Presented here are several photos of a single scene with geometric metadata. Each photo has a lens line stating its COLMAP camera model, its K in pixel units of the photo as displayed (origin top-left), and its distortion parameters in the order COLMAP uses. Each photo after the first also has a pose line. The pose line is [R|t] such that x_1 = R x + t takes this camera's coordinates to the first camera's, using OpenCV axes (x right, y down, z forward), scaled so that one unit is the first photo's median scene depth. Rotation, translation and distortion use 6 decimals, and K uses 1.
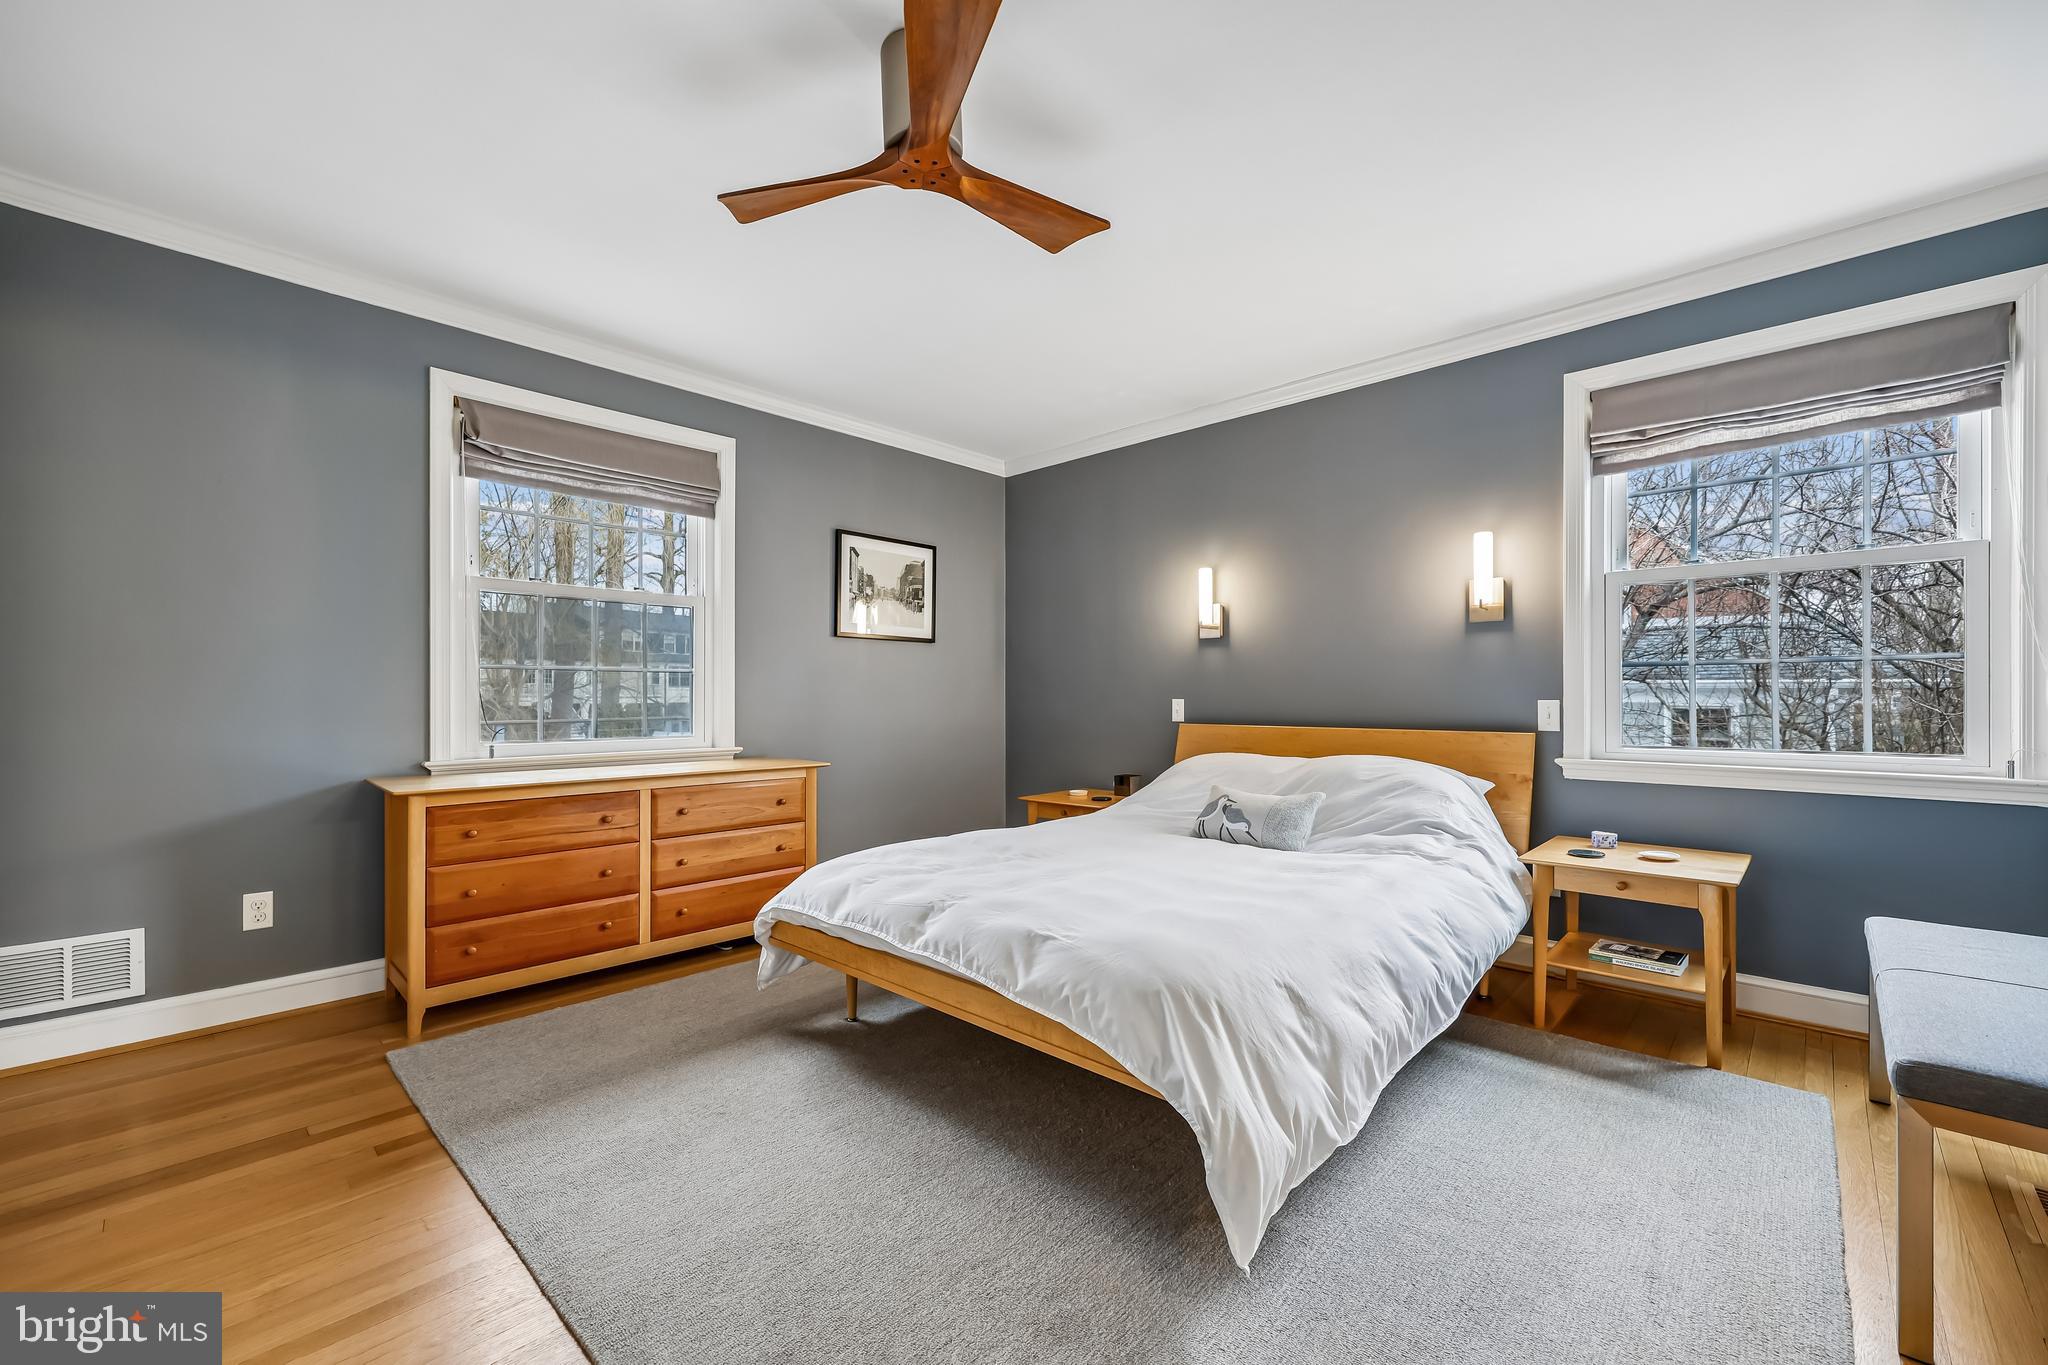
lens RADIAL K [[826.2, 0, 1034.4], [0, 826.2, 690.0], [0, 0, 1]] dist [-0.000615, -0.000132]
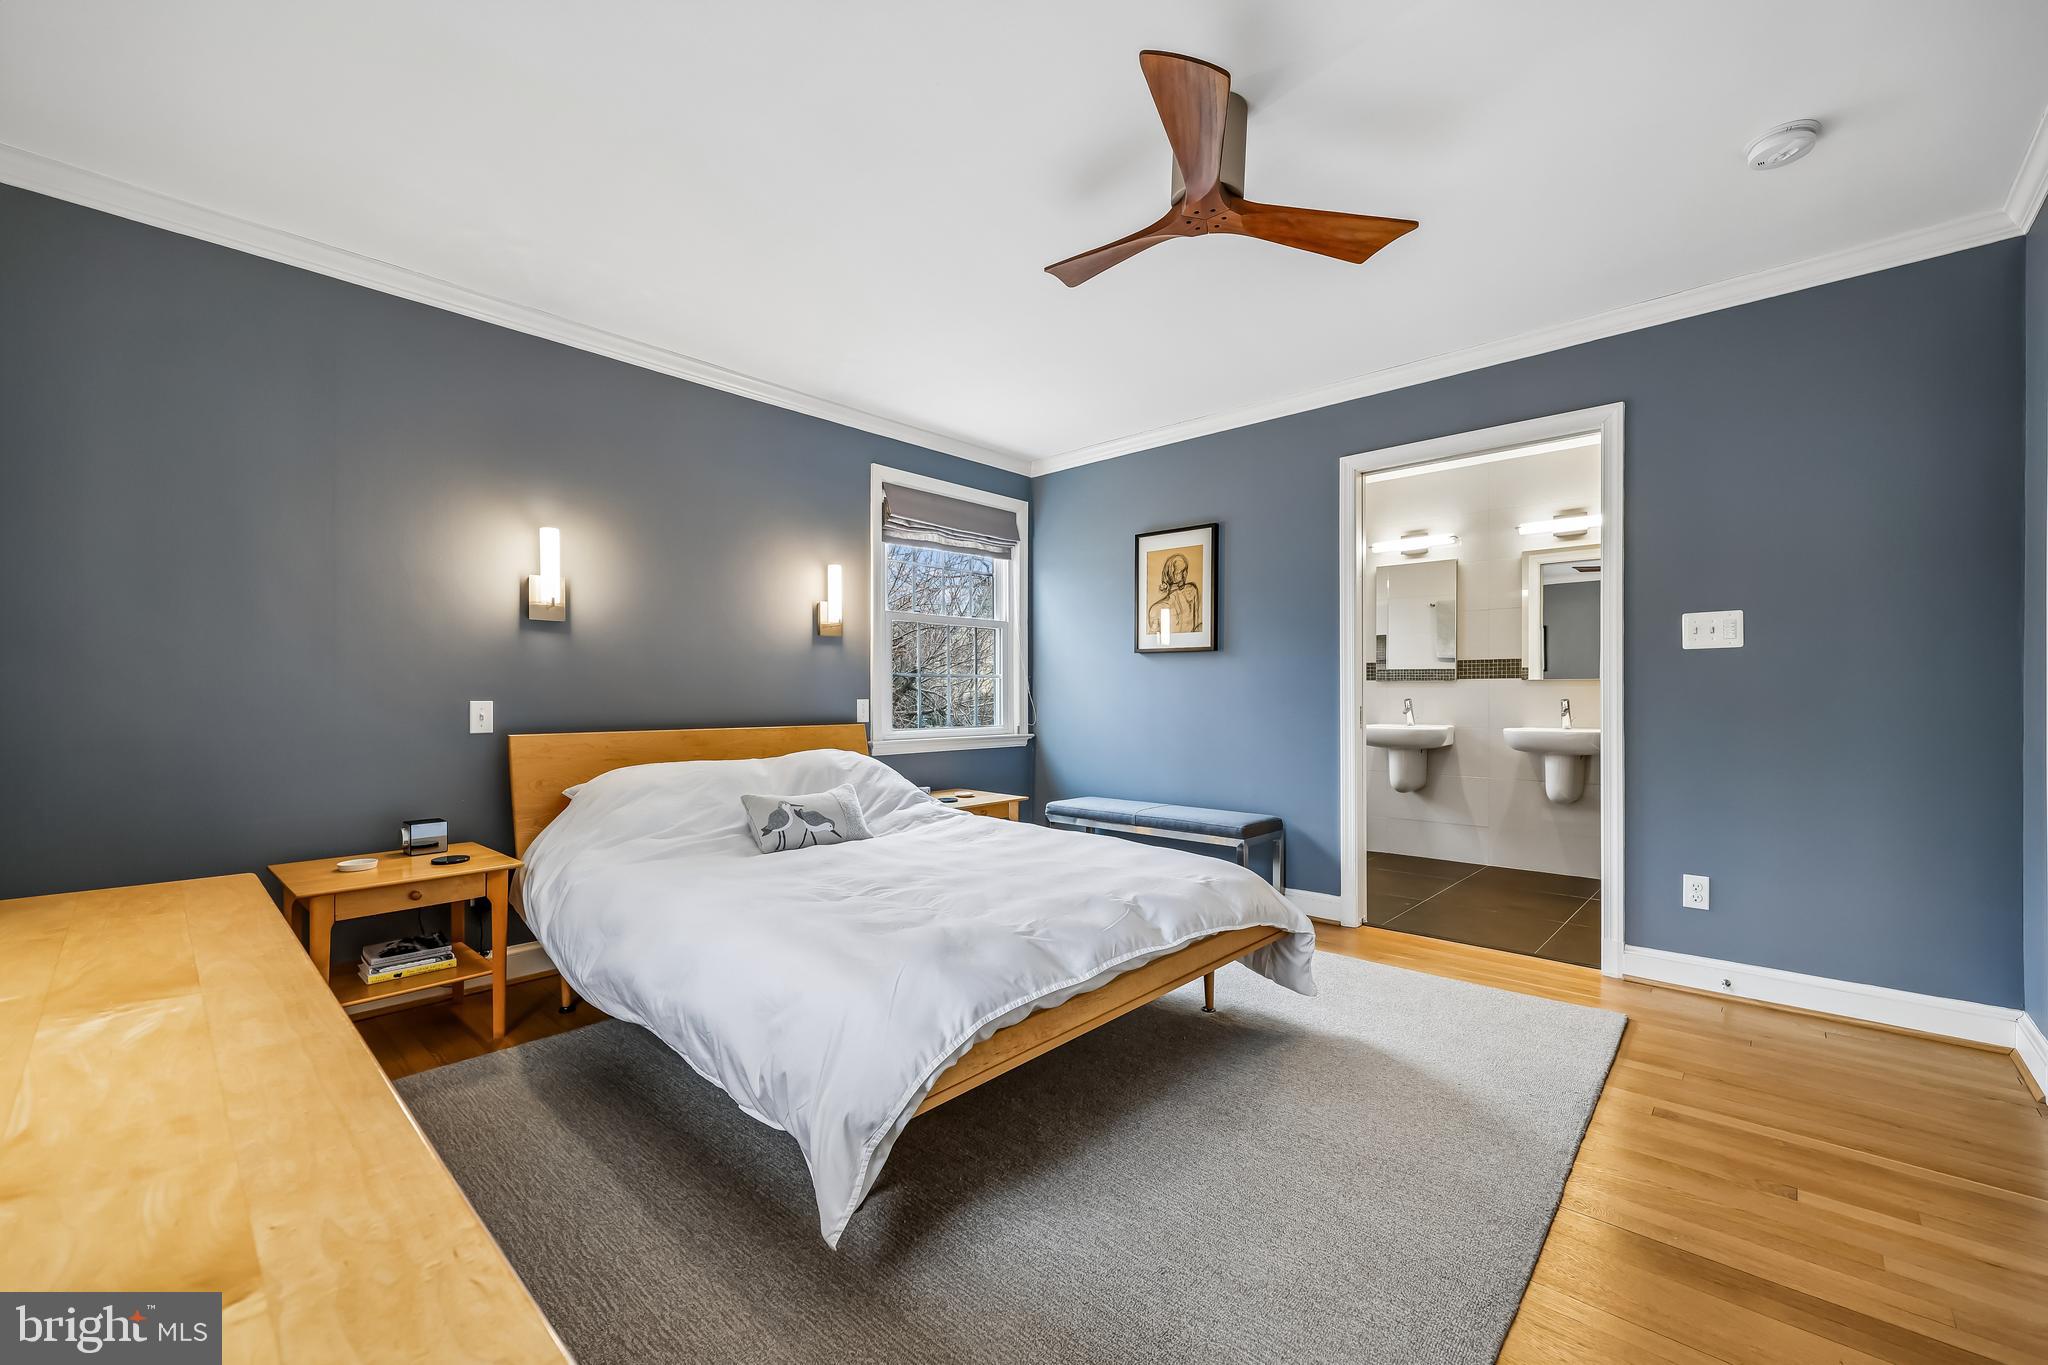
lens RADIAL K [[826.2, 0, 1036.1], [0, 826.2, 690.7], [0, 0, 1]] dist [-0.000615, -0.000132]
pose [[-0.016335, 0.009264, 0.999824, -0.739923], [-0.005356, 0.999942, -0.009353, 0.008903], [-0.999852, -0.005507, -0.016284, 0.752616]]
